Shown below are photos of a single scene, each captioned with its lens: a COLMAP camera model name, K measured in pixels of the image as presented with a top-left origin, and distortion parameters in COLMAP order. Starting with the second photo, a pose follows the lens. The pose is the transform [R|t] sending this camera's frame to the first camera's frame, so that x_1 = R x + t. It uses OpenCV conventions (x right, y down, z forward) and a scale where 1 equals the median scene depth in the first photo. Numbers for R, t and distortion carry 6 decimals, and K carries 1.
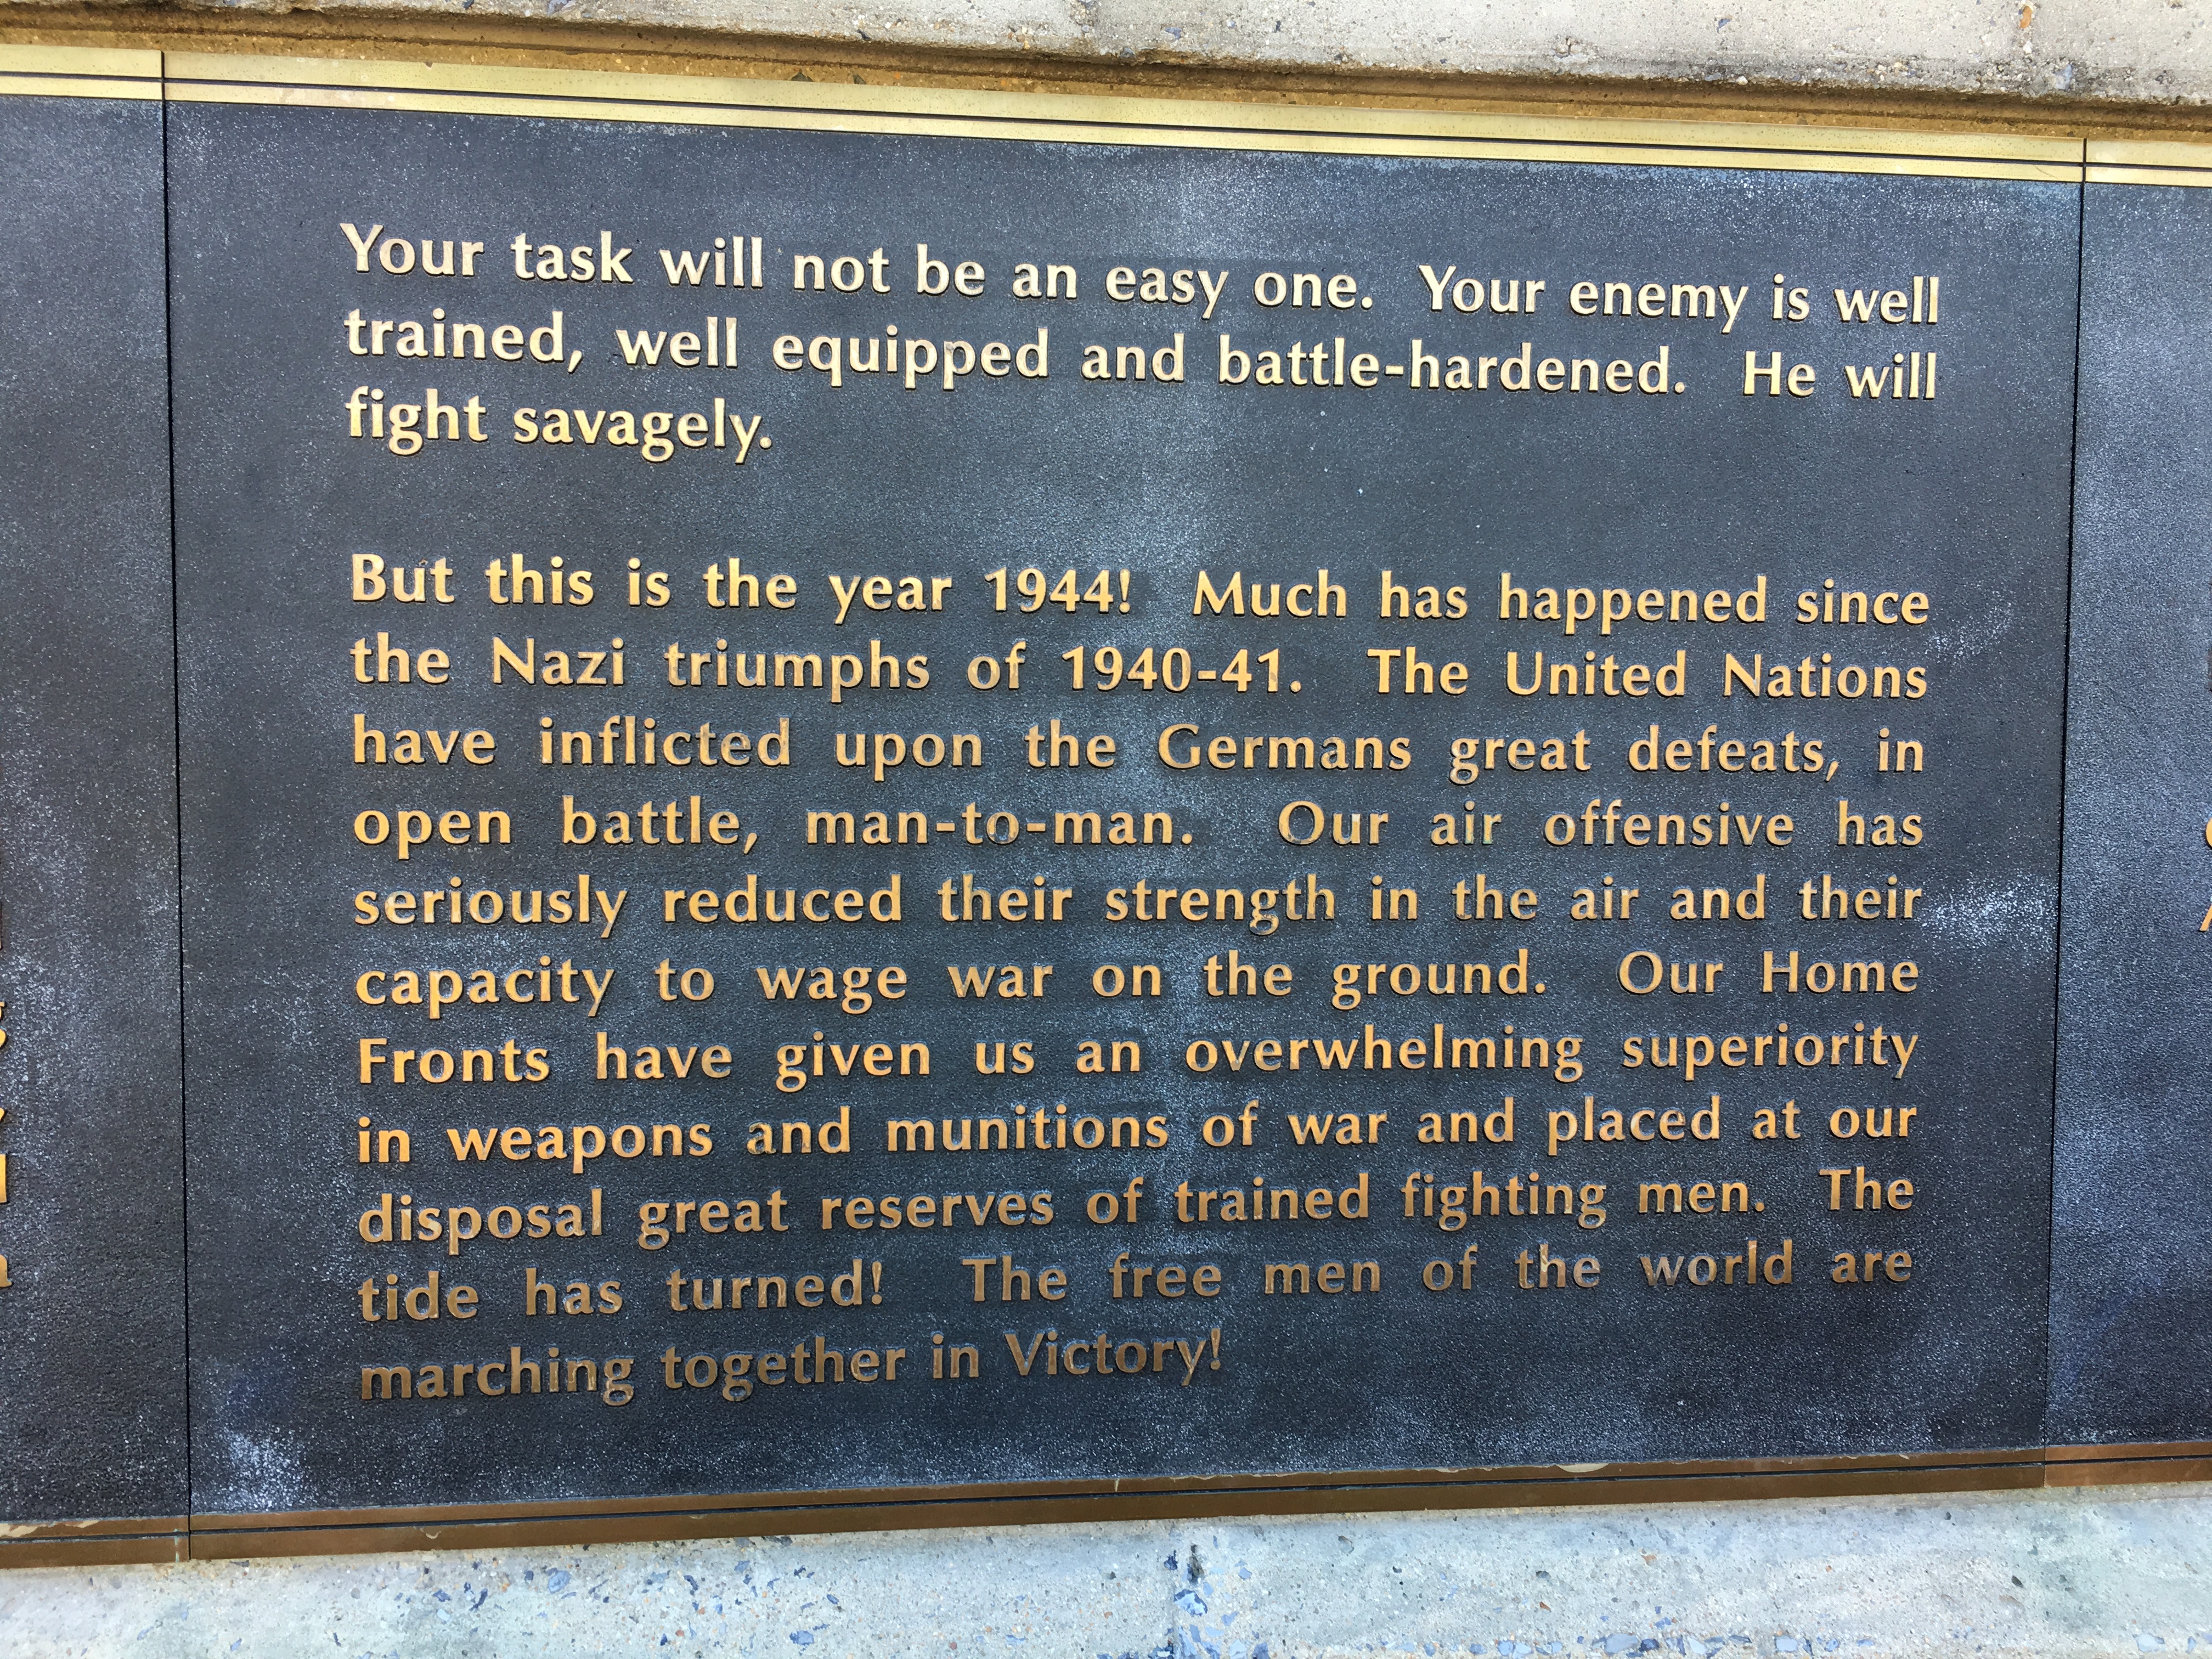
lens RADIAL K [[1973.8, 0, 1102.5], [0, 1973.8, 819.4], [0, 0, 1]] dist [0.082346, -0.121672]
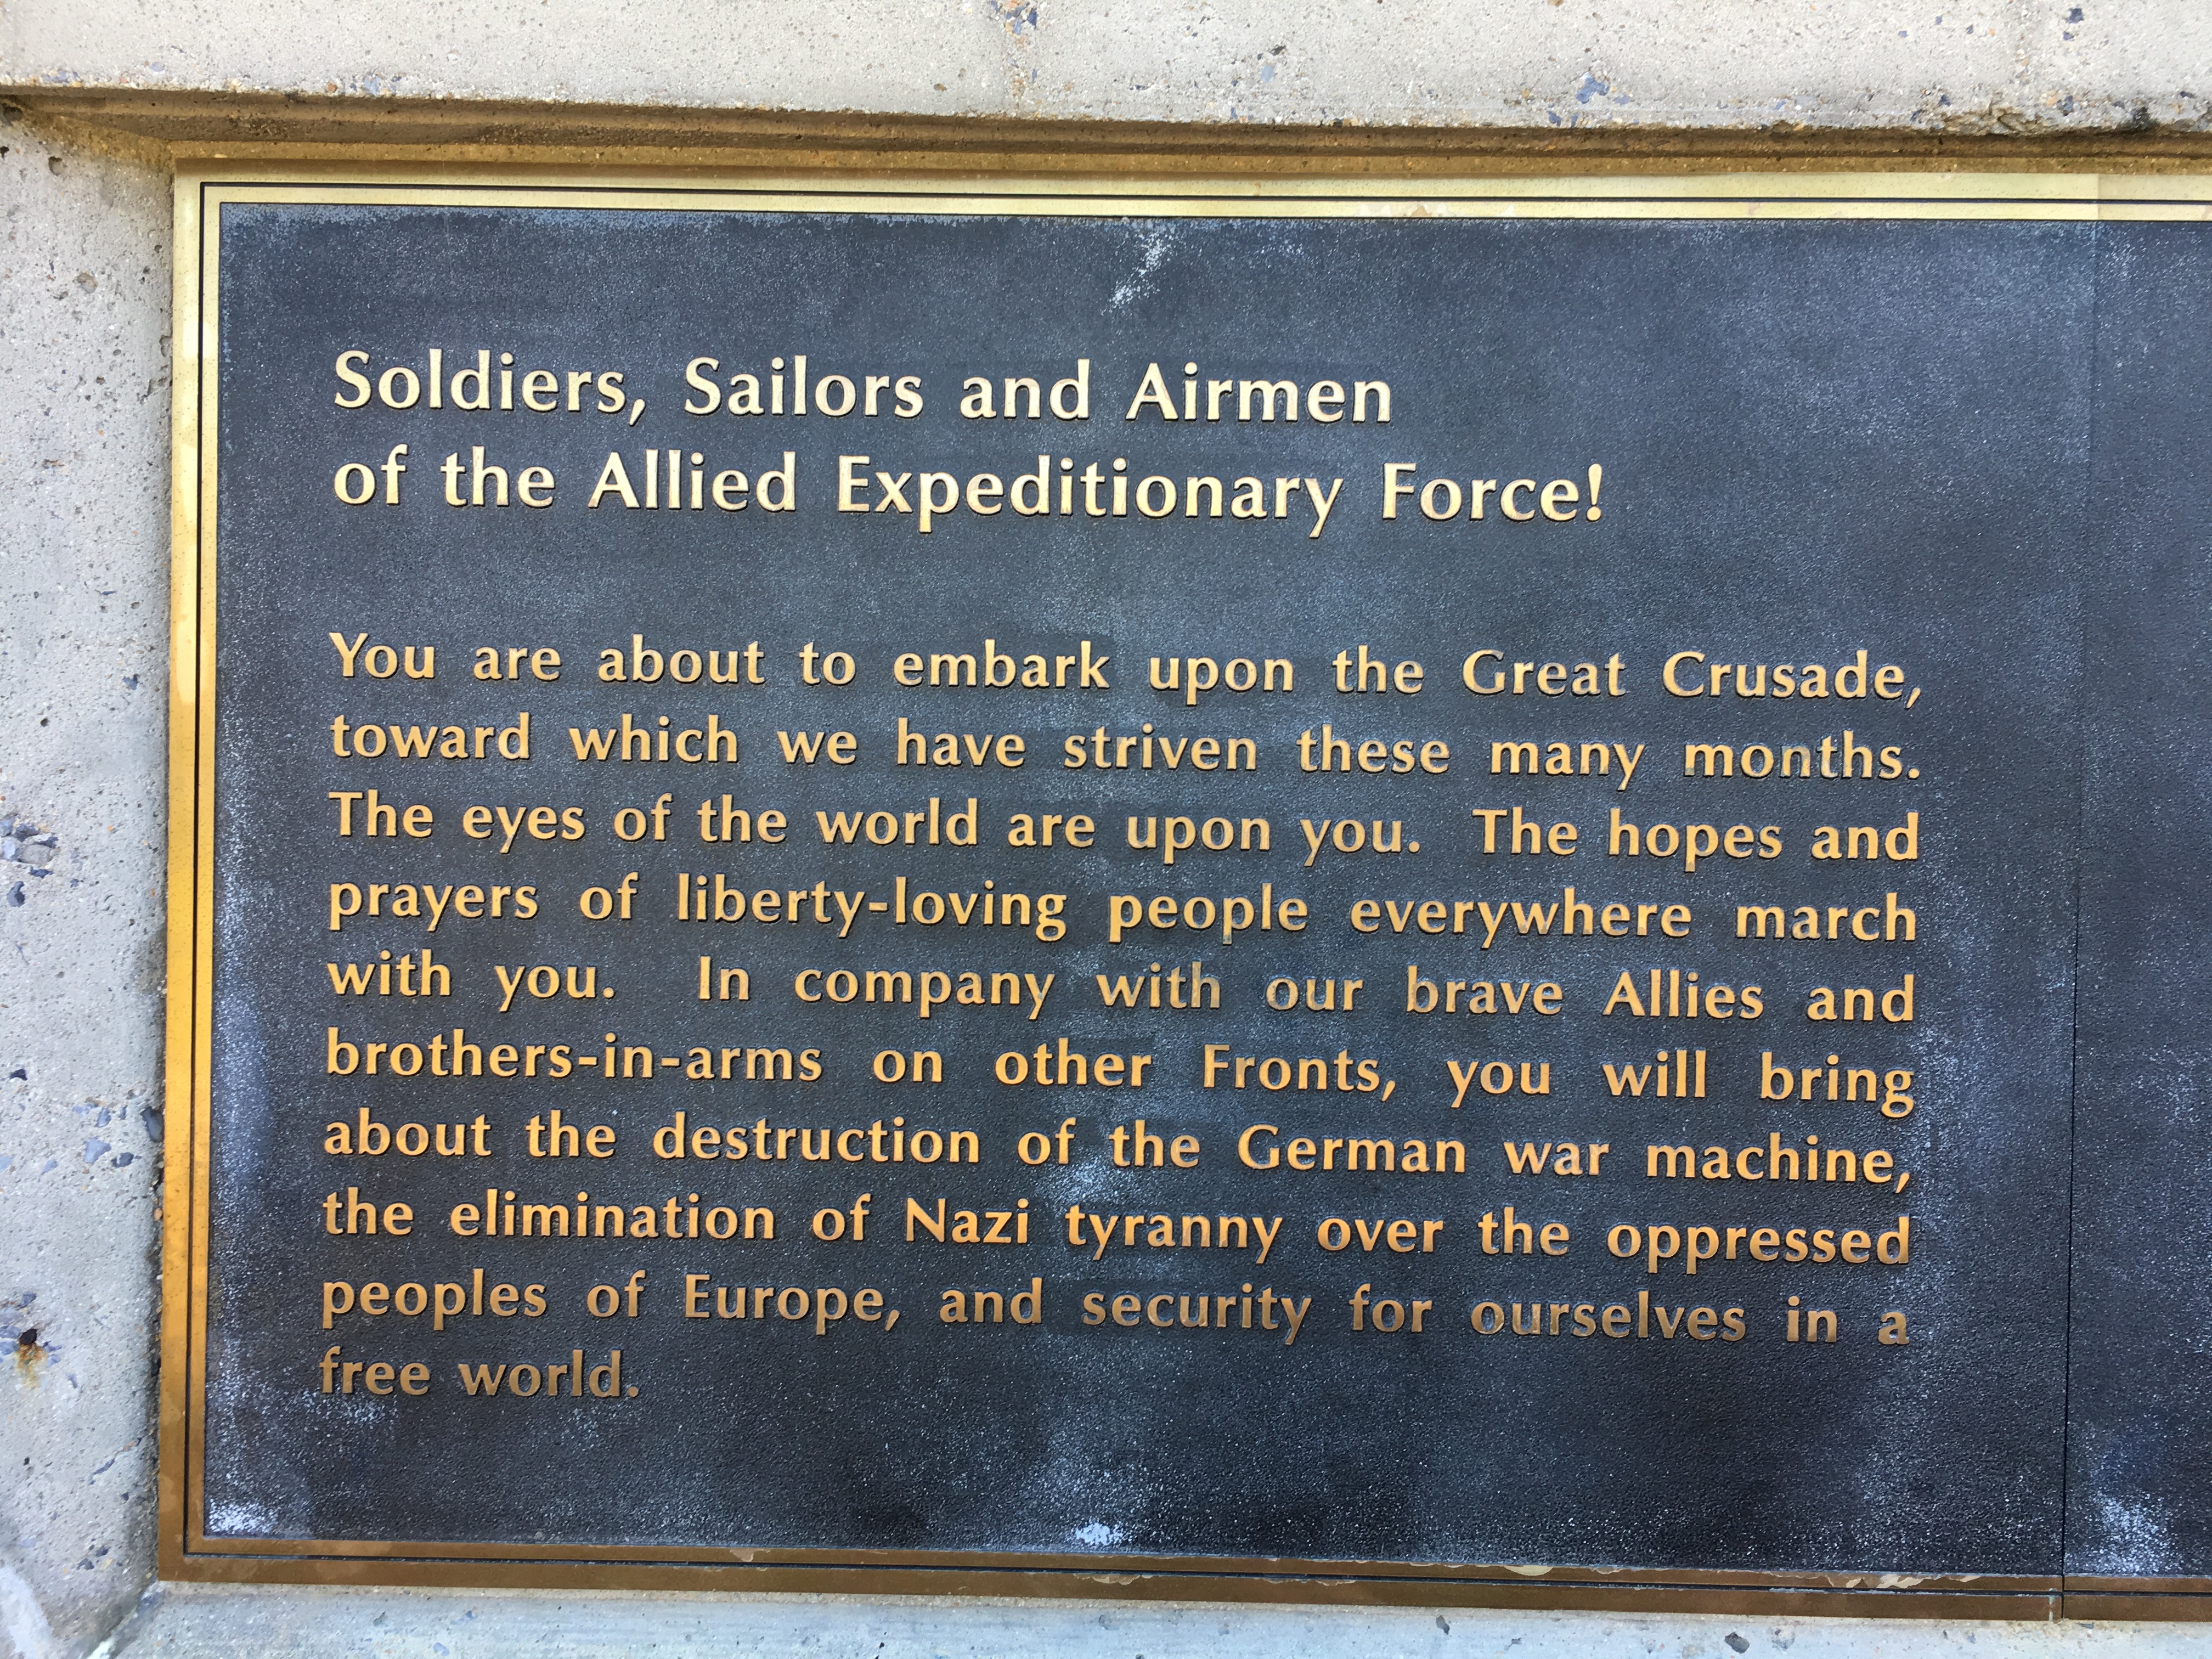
lens RADIAL K [[1950.6, 0, 1106.0], [0, 1950.6, 829.5], [0, 0, 1]] dist [0.078524, -0.112088]
pose [[0.991422, 0.006948, -0.130513, -5.561205], [-0.011781, 0.999272, -0.036296, 0.043265], [0.130166, 0.037523, 0.990782, -0.600883]]
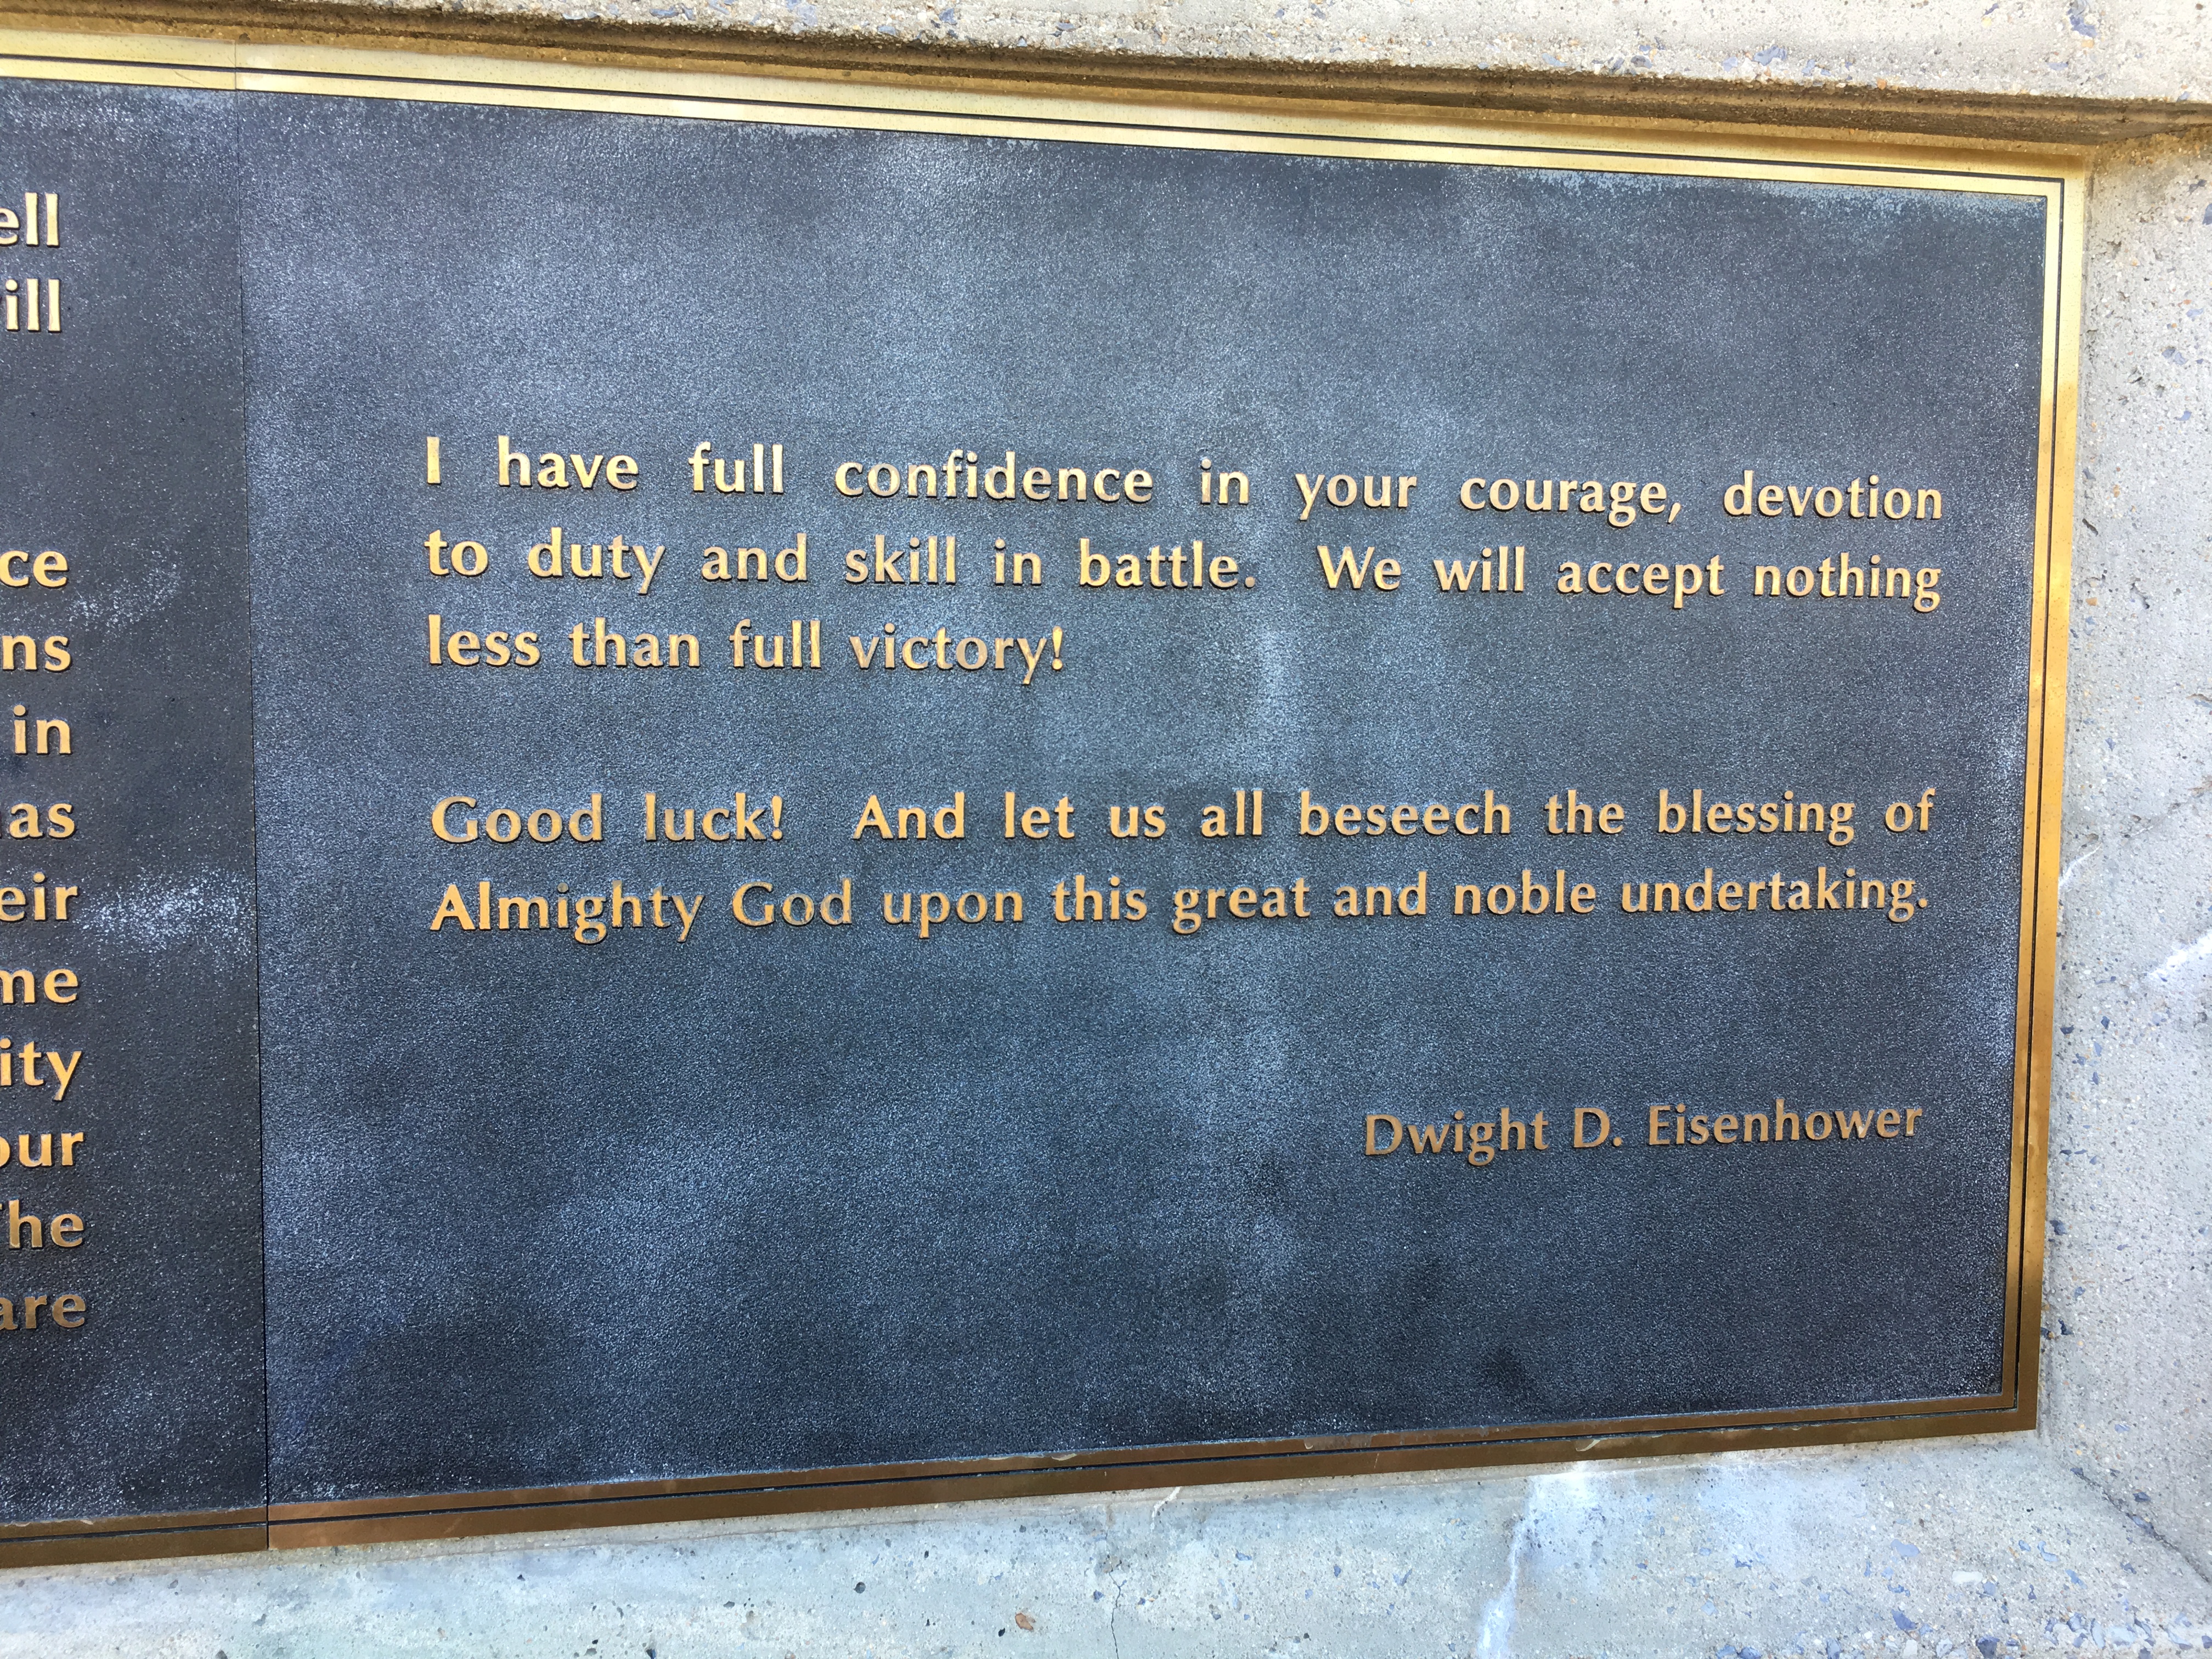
lens RADIAL K [[1950.6, 0, 1106.0], [0, 1950.6, 829.5], [0, 0, 1]] dist [0.078524, -0.112088]
pose [[0.998236, -0.005812, 0.059088, 0.794162], [0.005158, 0.999924, 0.011229, 0.001817], [-0.059148, -0.010904, 0.998190, 0.094185]]
